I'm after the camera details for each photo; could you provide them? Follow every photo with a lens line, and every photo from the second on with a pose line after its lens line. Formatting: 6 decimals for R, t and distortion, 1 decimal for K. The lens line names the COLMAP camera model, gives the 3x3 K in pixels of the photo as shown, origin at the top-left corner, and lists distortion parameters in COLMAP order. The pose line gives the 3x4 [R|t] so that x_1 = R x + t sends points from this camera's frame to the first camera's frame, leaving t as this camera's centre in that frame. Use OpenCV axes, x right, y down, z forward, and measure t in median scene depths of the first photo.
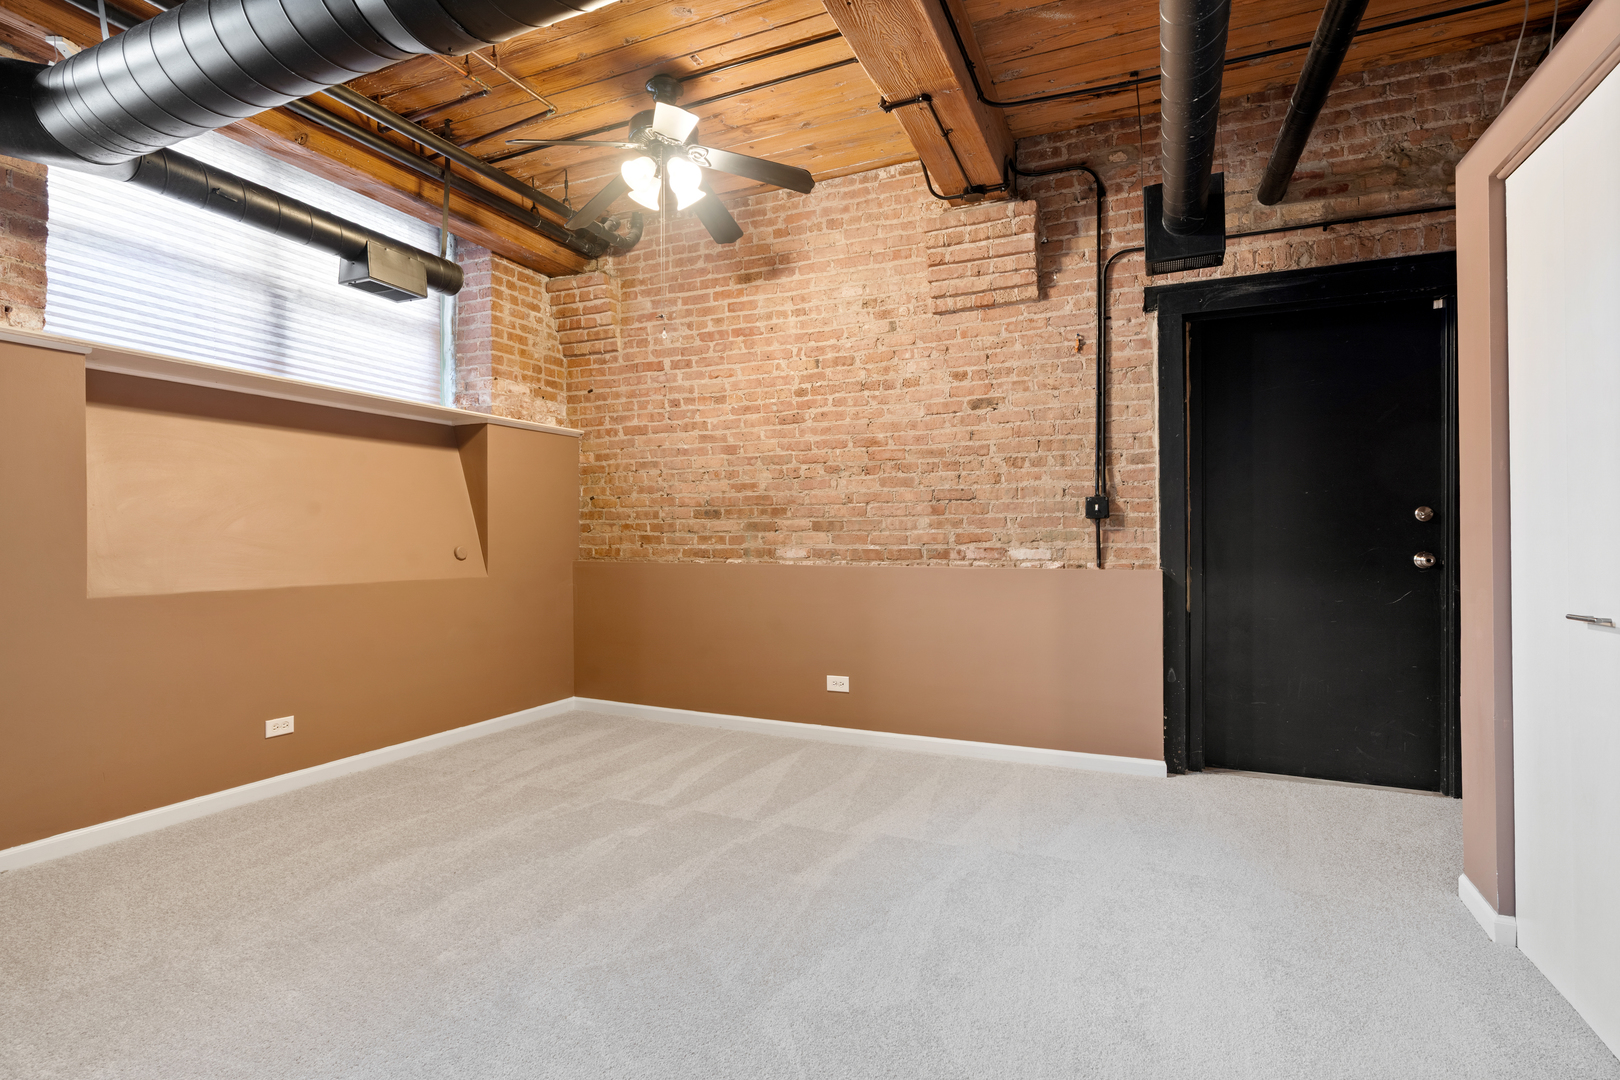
lens RADIAL K [[784.0, 0, 809.4], [0, 784.0, 542.5], [0, 0, 1]] dist [-0.002933, -0.000095]
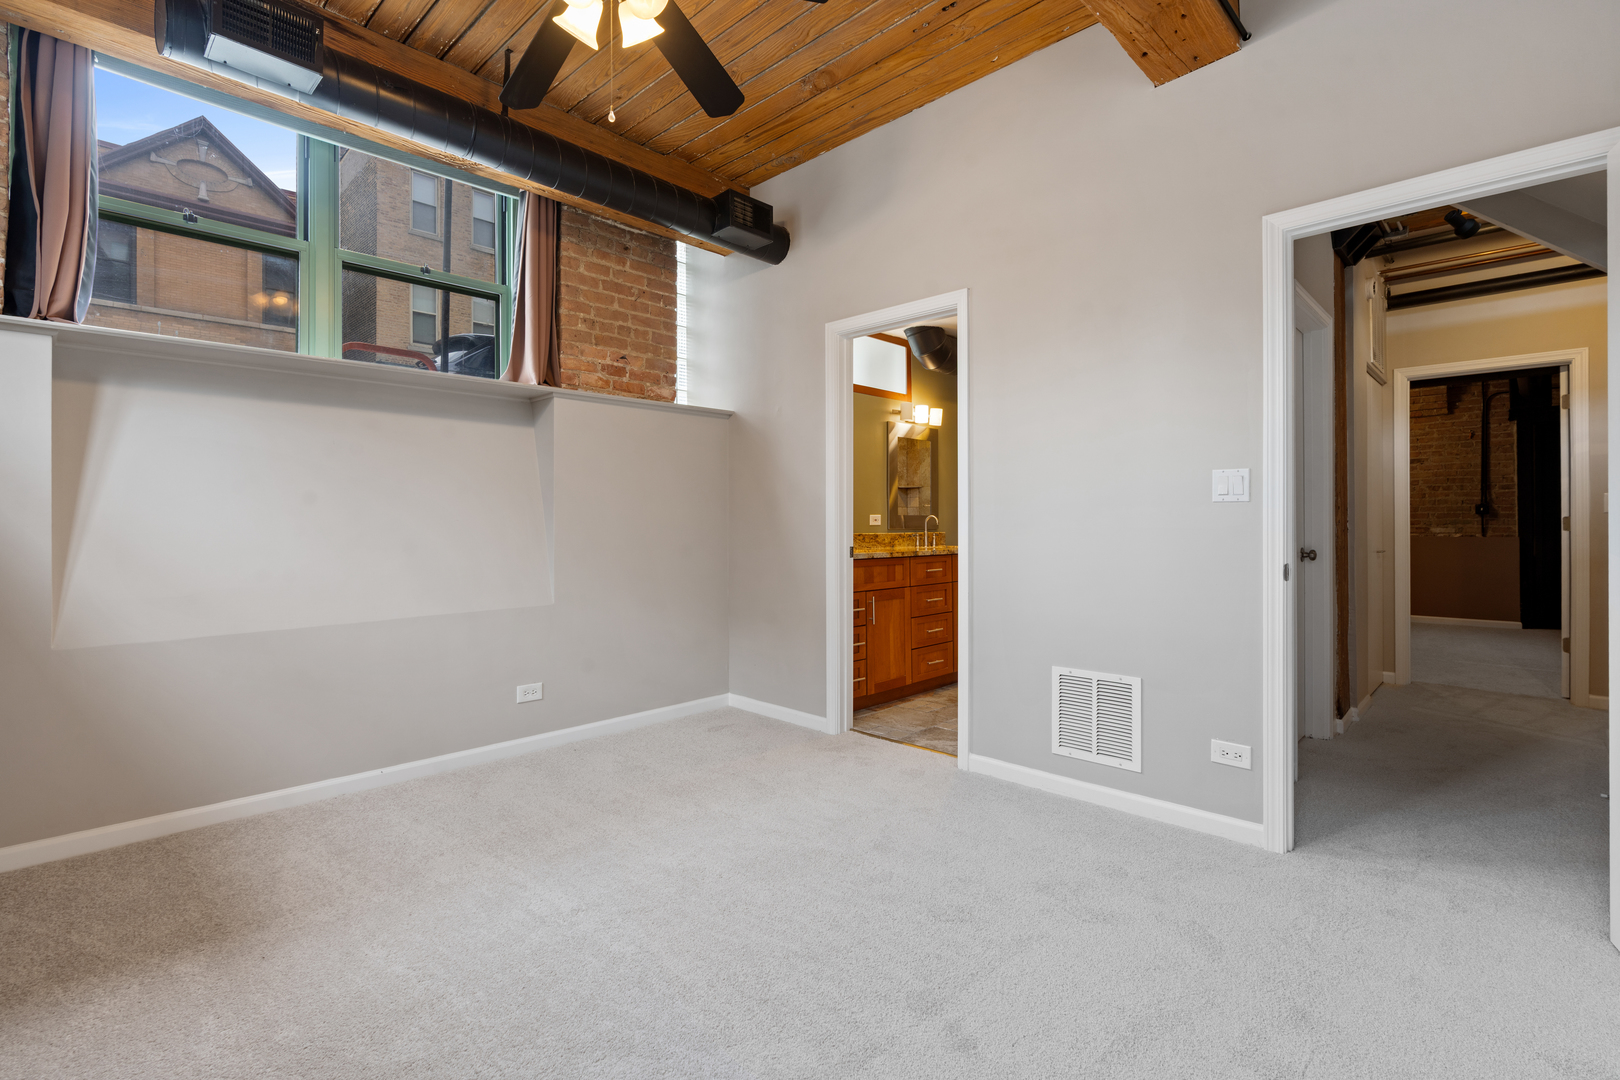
lens RADIAL K [[740.2, 0, 809.6], [0, 740.2, 525.1], [0, 0, 1]] dist [0.001444, 0.000130]
pose [[0.939928, 0.000488, -0.341373, -0.695892], [-0.001531, 0.999995, -0.002786, 0.008895], [0.341370, 0.003141, 0.939924, -1.598384]]
